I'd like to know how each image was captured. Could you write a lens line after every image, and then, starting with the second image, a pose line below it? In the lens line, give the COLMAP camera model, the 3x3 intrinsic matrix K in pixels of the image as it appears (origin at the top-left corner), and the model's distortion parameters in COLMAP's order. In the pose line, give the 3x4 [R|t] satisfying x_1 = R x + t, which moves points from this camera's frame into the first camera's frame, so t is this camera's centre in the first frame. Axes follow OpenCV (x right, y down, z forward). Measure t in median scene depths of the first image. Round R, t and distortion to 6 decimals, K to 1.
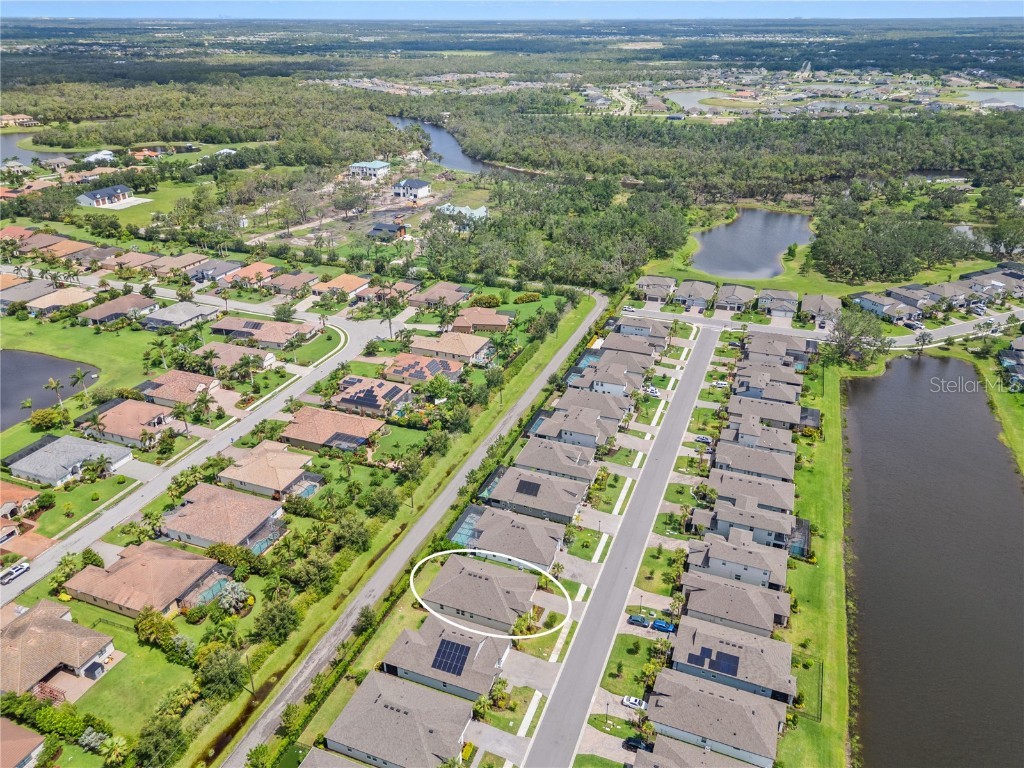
lens RADIAL K [[721.1, 0, 512.8], [0, 721.1, 381.2], [0, 0, 1]] dist [0.076616, -0.081410]
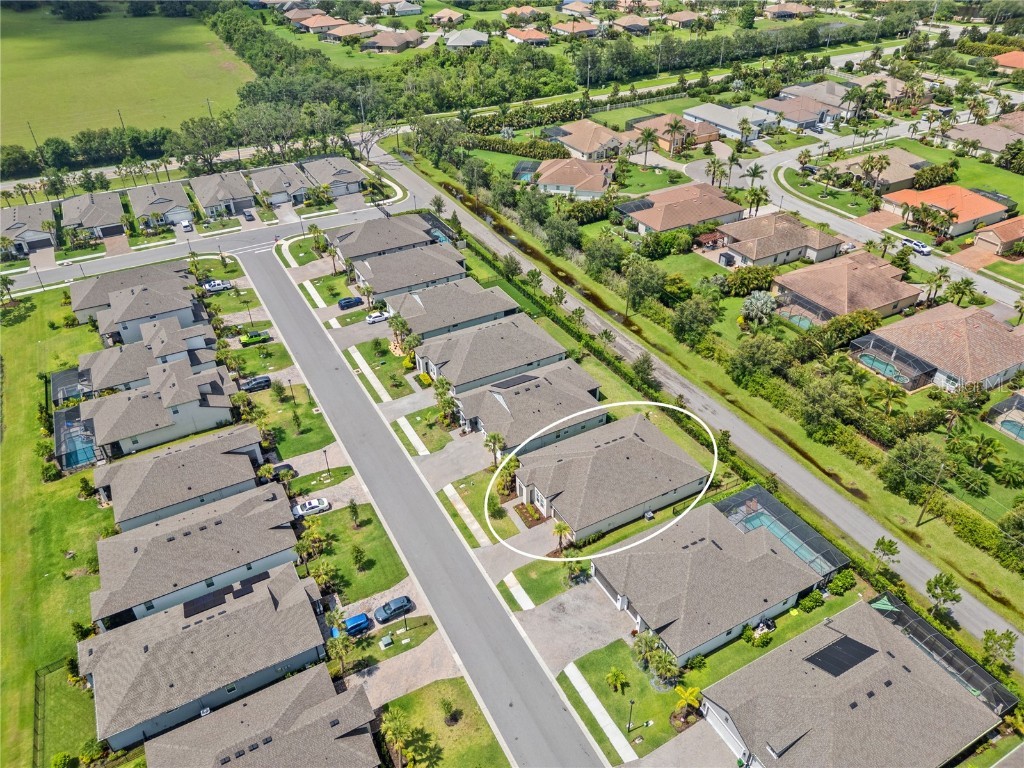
lens RADIAL K [[712.7, 0, 512.0], [0, 712.7, 384.0], [0, 0, 1]] dist [0.077393, -0.077475]
pose [[-0.645805, 0.446249, -0.619514, 0.242358], [-0.328622, 0.569942, 0.753109, -0.128890], [0.689161, 0.689948, -0.221424, 0.690261]]
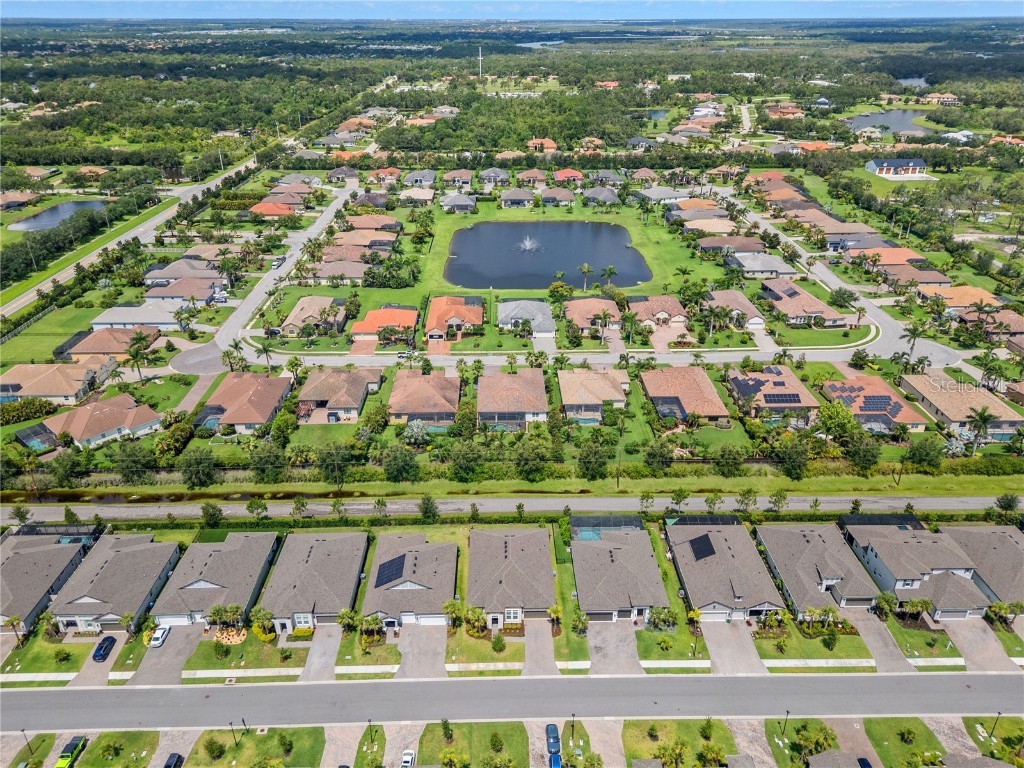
lens RADIAL K [[721.1, 0, 512.8], [0, 721.1, 381.2], [0, 0, 1]] dist [0.076616, -0.081410]
pose [[0.382878, 0.411045, -0.827313, 0.382092], [-0.409155, 0.878381, 0.247062, -0.077925], [0.828249, 0.243905, 0.504494, 0.350653]]
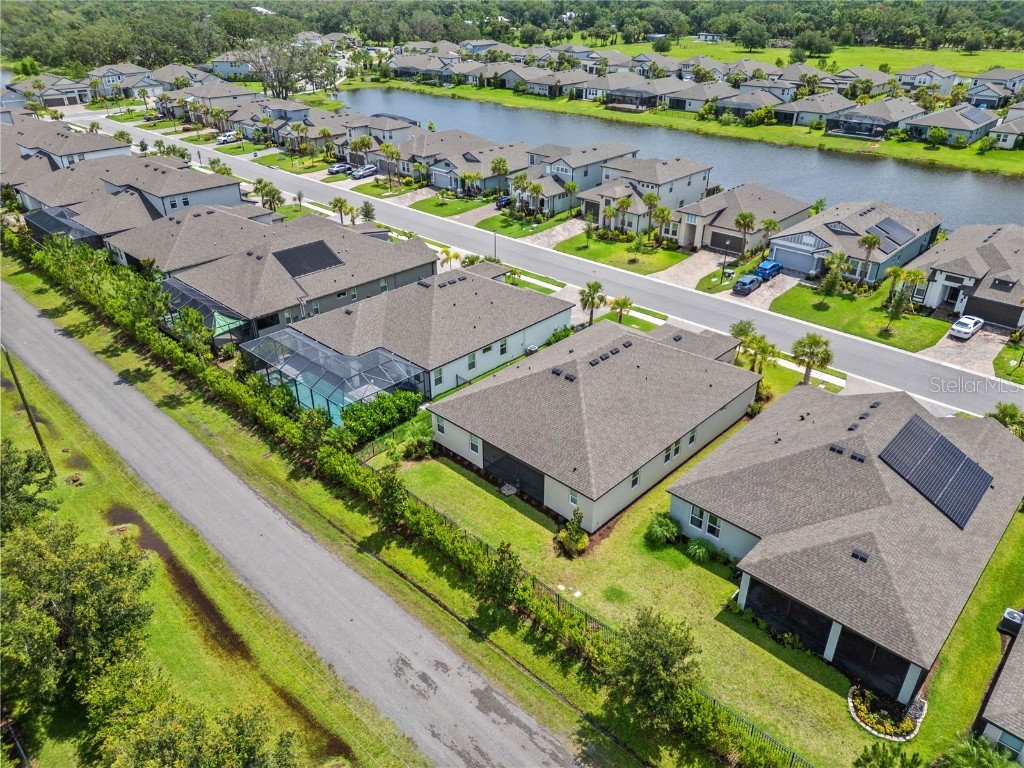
lens RADIAL K [[712.7, 0, 512.0], [0, 712.7, 384.0], [0, 0, 1]] dist [0.077393, -0.077475]
pose [[0.382045, -0.456270, 0.803654, -0.221345], [0.413726, 0.862051, 0.292745, 0.110357], [-0.826361, 0.220651, 0.518113, 0.576175]]
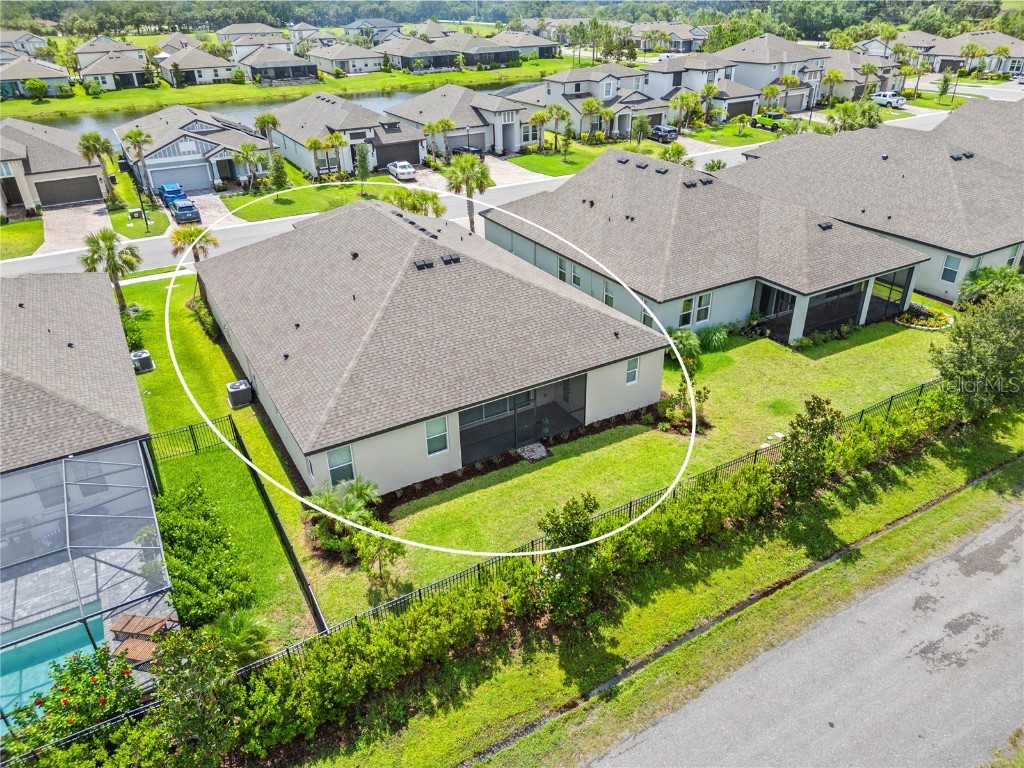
lens RADIAL K [[721.1, 0, 512.8], [0, 721.1, 381.2], [0, 0, 1]] dist [0.076616, -0.081410]
pose [[-0.776054, -0.288624, 0.560746, -0.133638], [0.298590, 0.615014, 0.729795, 0.100339], [-0.555503, 0.733794, -0.391104, 0.727896]]
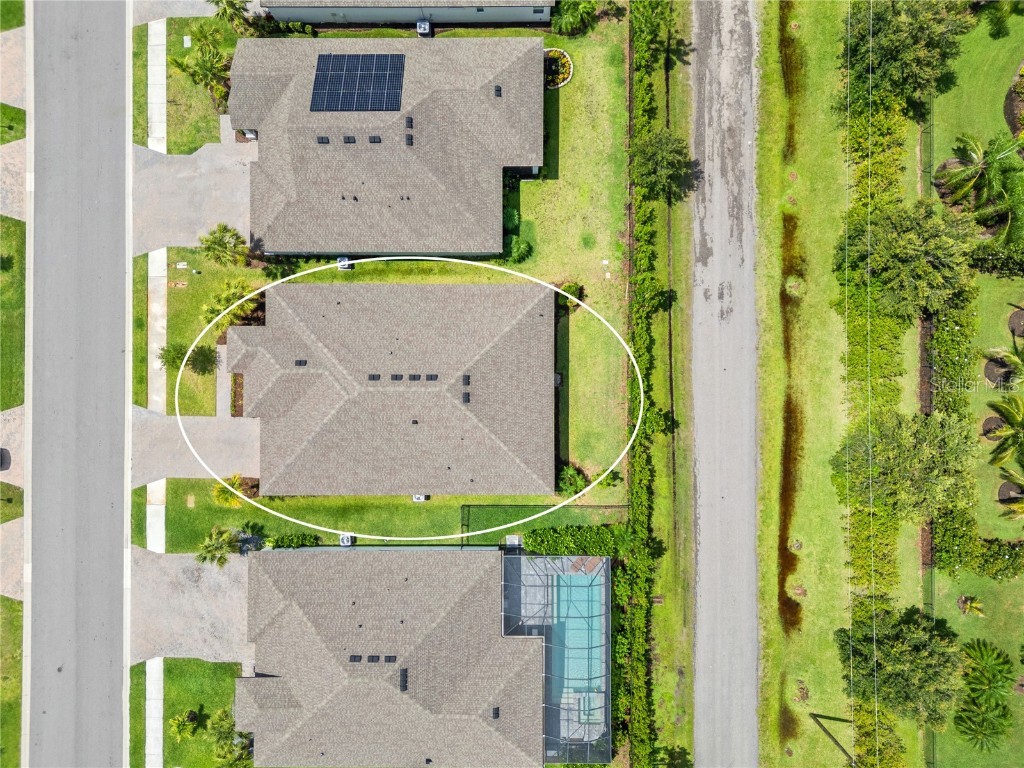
lens RADIAL K [[712.7, 0, 512.0], [0, 712.7, 384.0], [0, 0, 1]] dist [0.077393, -0.077475]
pose [[-0.932880, 0.359948, 0.013106, -0.062779], [-0.144838, -0.408195, 0.901332, -0.013086], [0.329782, 0.838936, 0.432931, 0.584169]]
